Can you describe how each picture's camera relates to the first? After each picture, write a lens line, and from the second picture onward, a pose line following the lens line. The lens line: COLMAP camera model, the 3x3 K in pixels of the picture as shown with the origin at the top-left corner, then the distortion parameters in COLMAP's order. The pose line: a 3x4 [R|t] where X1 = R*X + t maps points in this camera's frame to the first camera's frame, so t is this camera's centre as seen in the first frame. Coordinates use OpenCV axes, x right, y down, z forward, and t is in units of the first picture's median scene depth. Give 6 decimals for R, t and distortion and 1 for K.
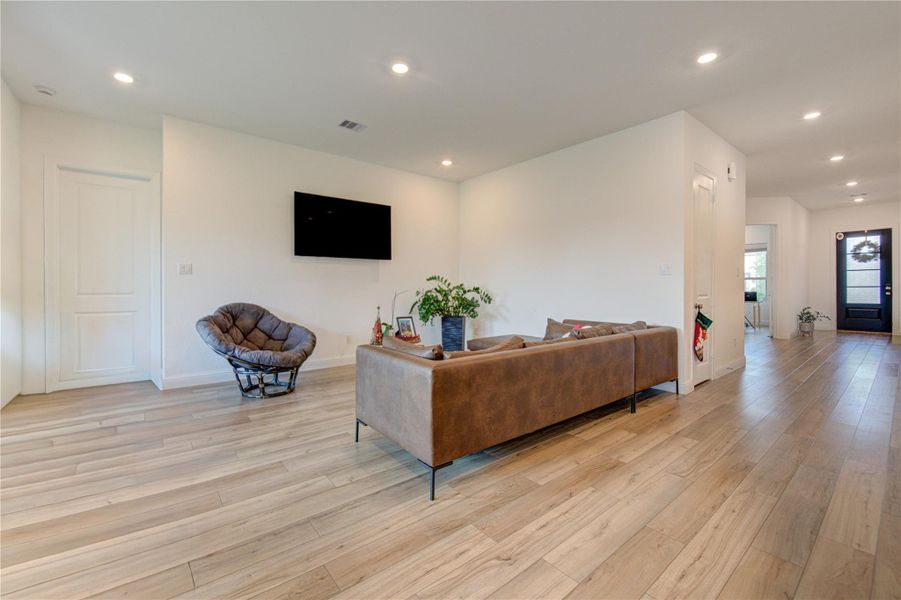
lens RADIAL K [[369.5, 0, 442.7], [0, 369.5, 288.4], [0, 0, 1]] dist [-0.001735, -0.000072]
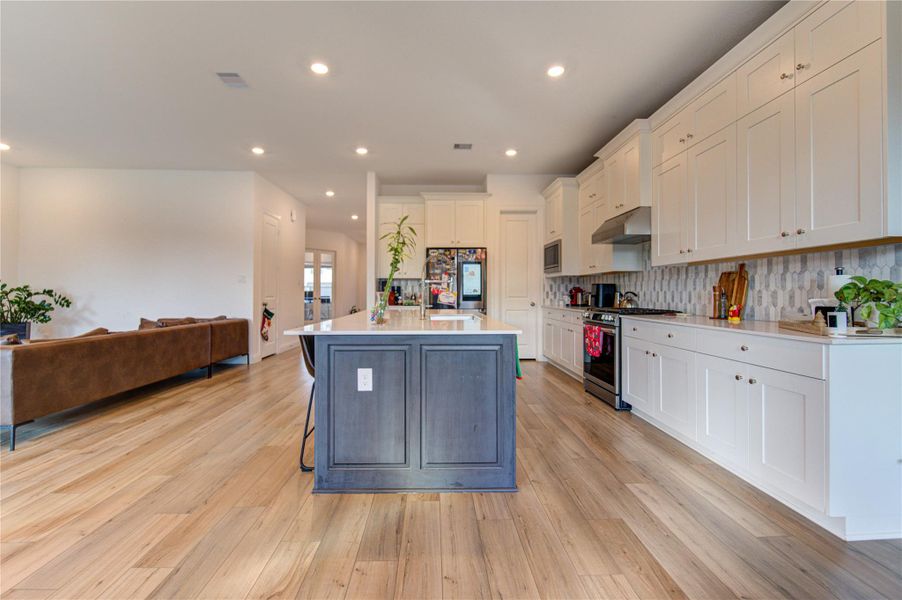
lens RADIAL K [[373.7, 0, 442.7], [0, 373.7, 291.1], [0, 0, 1]] dist [-0.007992, -0.000018]
pose [[0.602039, 0.008646, 0.798420, -0.076058], [-0.002346, 0.999956, -0.009060, 0.008949], [-0.798463, 0.003582, 0.602033, -0.476450]]
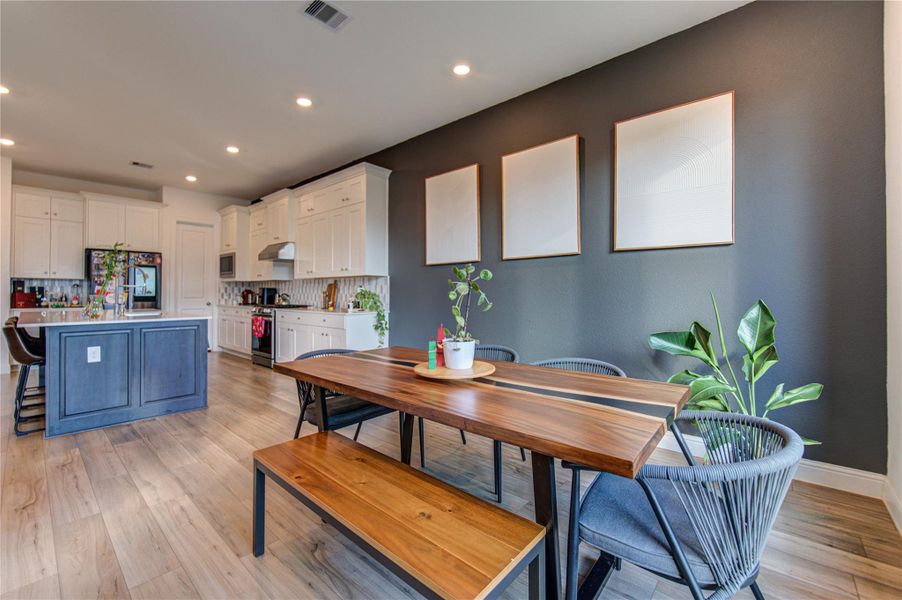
lens RADIAL K [[381.7, 0, 445.2], [0, 381.7, 289.3], [0, 0, 1]] dist [-0.009818, -0.000275]
pose [[-0.167455, 0.012833, 0.985796, -0.625325], [-0.000737, 0.999913, -0.013142, 0.001763], [-0.985879, -0.002927, -0.167431, -0.665802]]
